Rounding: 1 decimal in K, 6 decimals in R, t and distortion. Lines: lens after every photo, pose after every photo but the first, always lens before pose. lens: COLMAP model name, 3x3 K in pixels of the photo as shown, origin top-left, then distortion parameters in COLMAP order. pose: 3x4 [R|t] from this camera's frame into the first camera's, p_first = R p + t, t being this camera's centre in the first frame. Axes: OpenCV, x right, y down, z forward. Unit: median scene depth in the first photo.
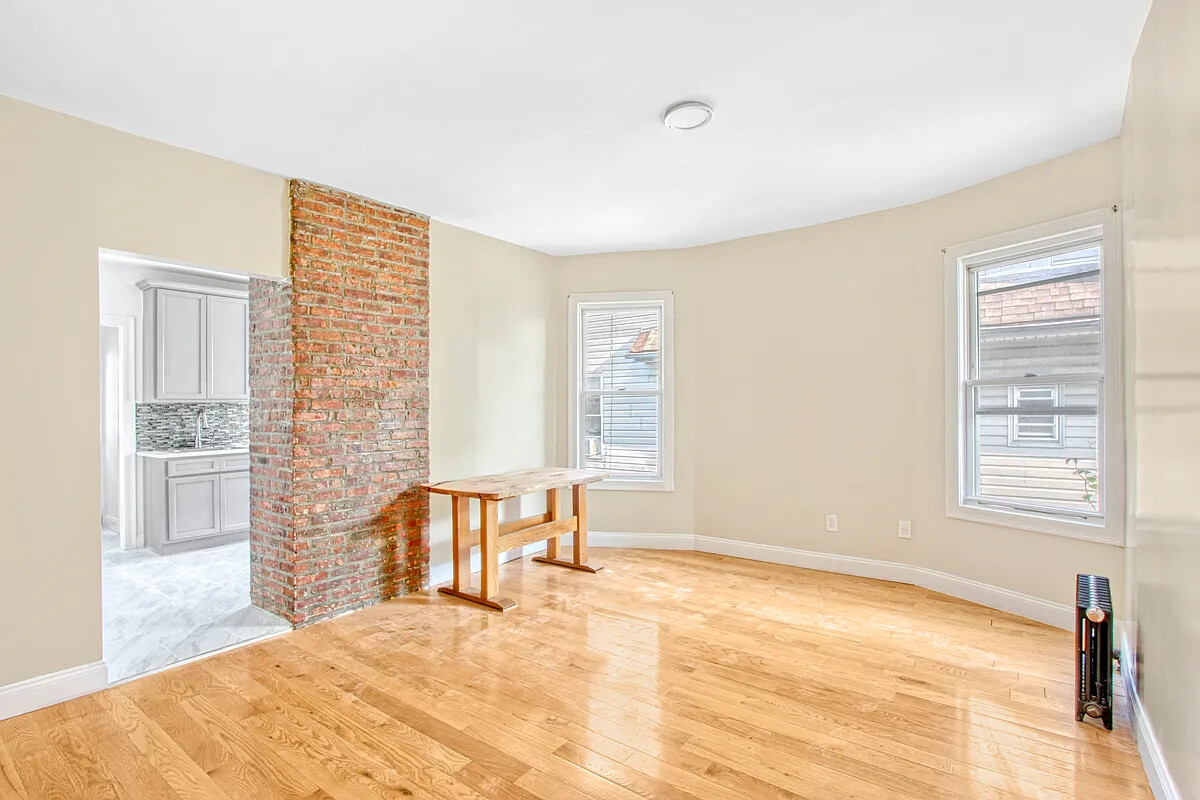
lens RADIAL K [[555.7, 0, 588.4], [0, 555.7, 398.4], [0, 0, 1]] dist [-0.002271, 0.000212]
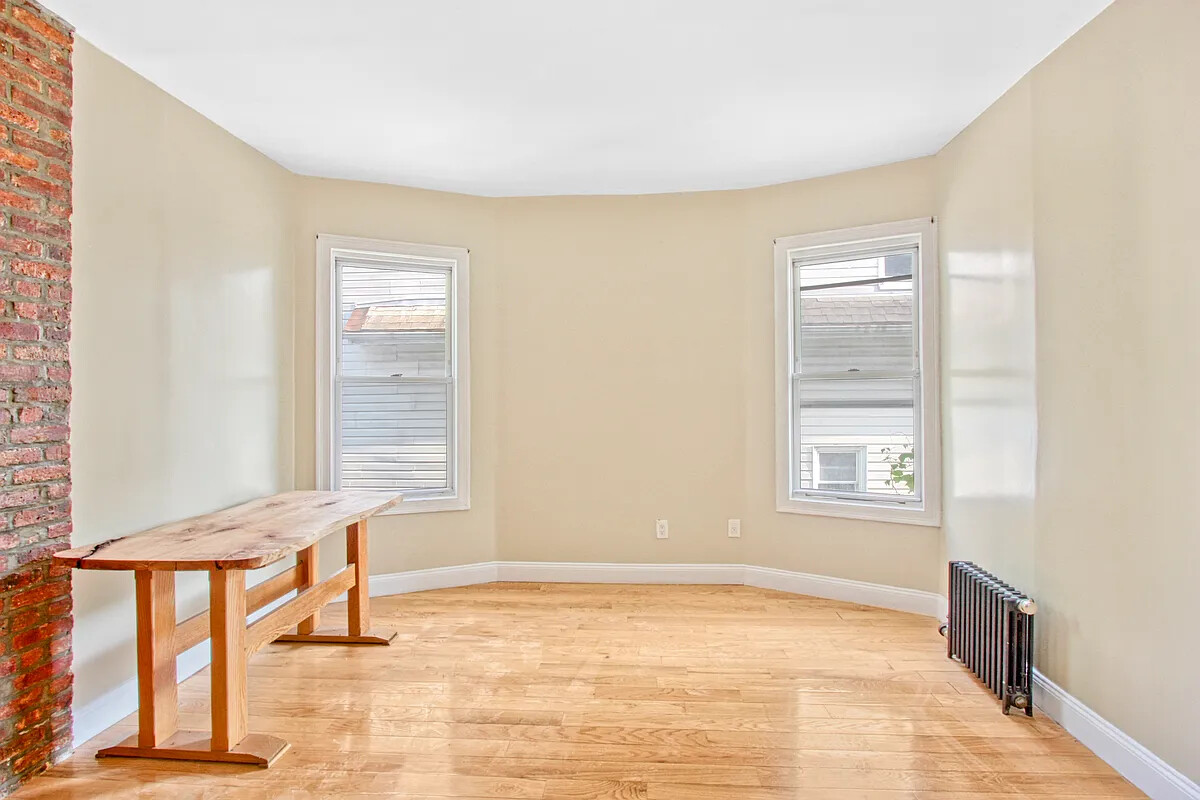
lens RADIAL K [[570.0, 0, 593.4], [0, 570.0, 394.4], [0, 0, 1]] dist [-0.007245, 0.001695]
pose [[0.842026, 0.006907, 0.539392, -0.167958], [-0.009440, 0.999954, 0.001931, 0.006242], [-0.539354, -0.006718, 0.842052, 0.311434]]
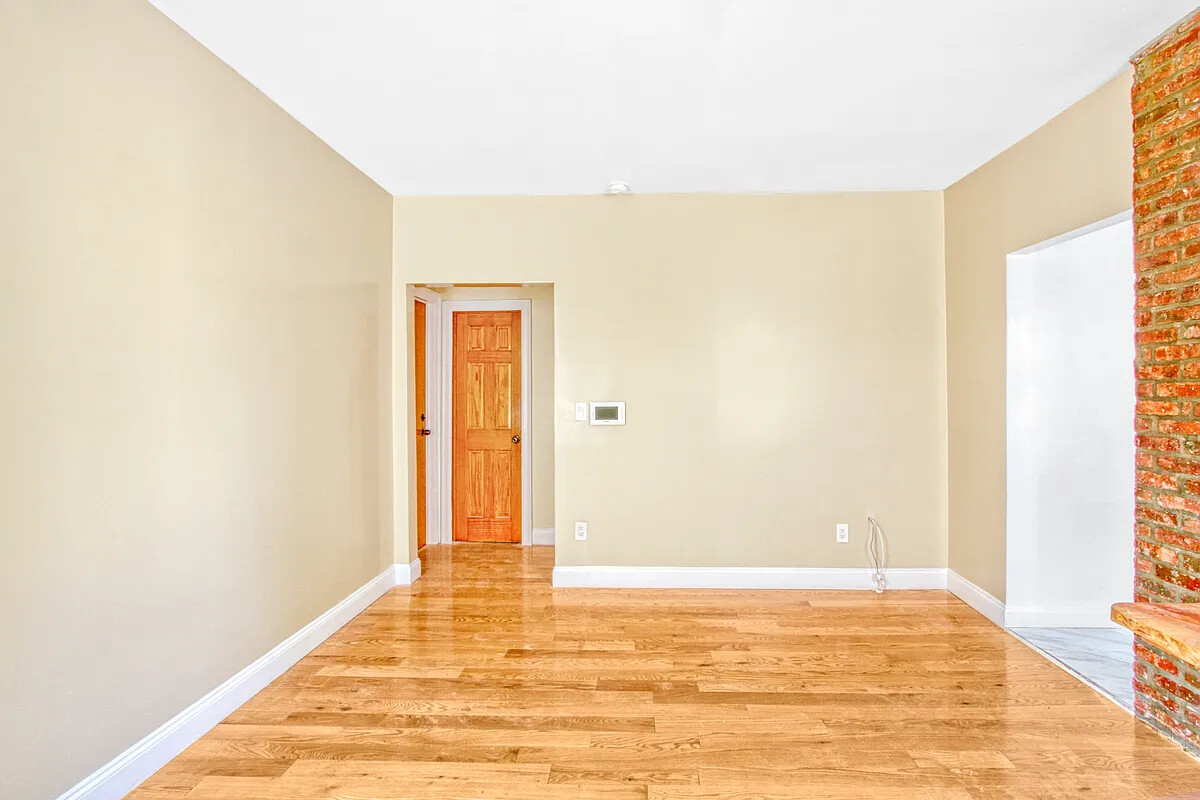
lens RADIAL K [[573.1, 0, 600.0], [0, 573.1, 400.0], [0, 0, 1]] dist [-0.008842, -0.000403]
pose [[-0.836040, 0.021660, -0.548241, 0.329046], [0.023266, 0.999721, 0.004019, 0.004913], [0.548175, -0.009395, -0.836311, 0.995462]]
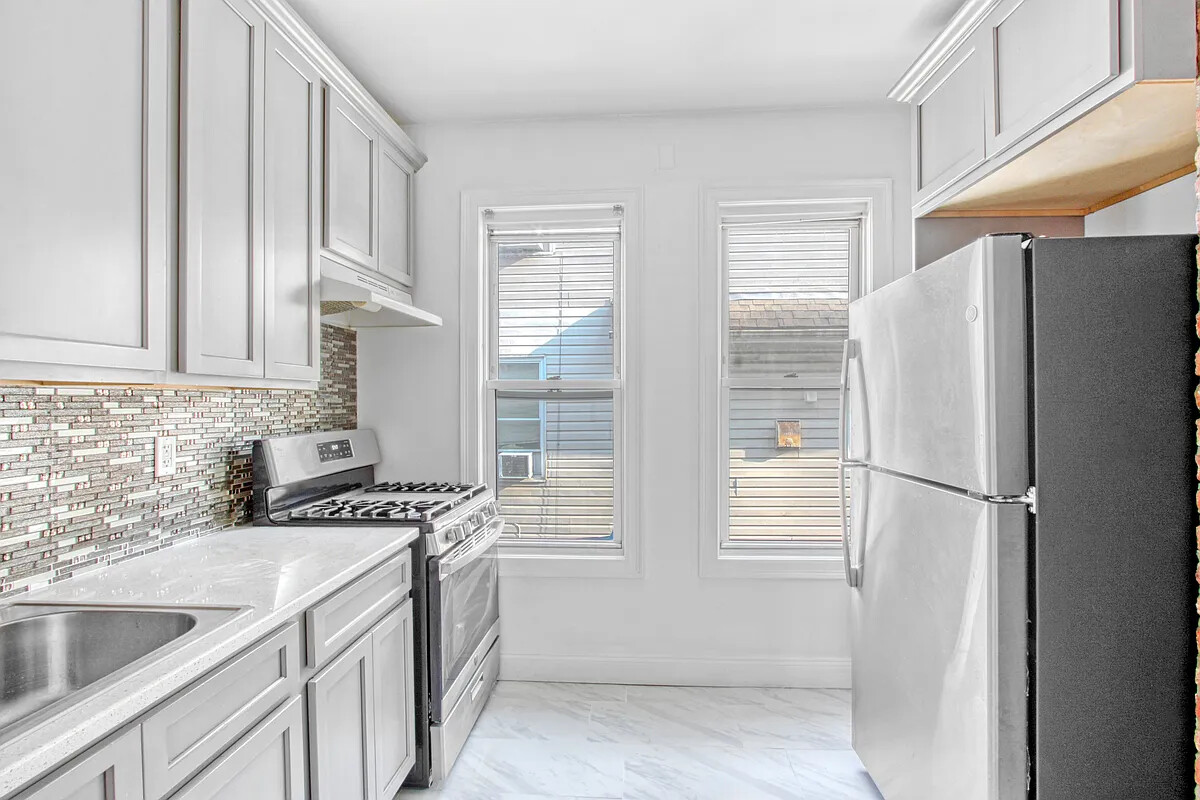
lens RADIAL K [[573.1, 0, 600.0], [0, 573.1, 400.0], [0, 0, 1]] dist [-0.008842, -0.000403]
pose [[0.843696, 0.004689, 0.536800, -0.829204], [-0.006524, 0.999978, 0.001519, 0.012983], [-0.536781, -0.004783, 0.843708, 1.007813]]
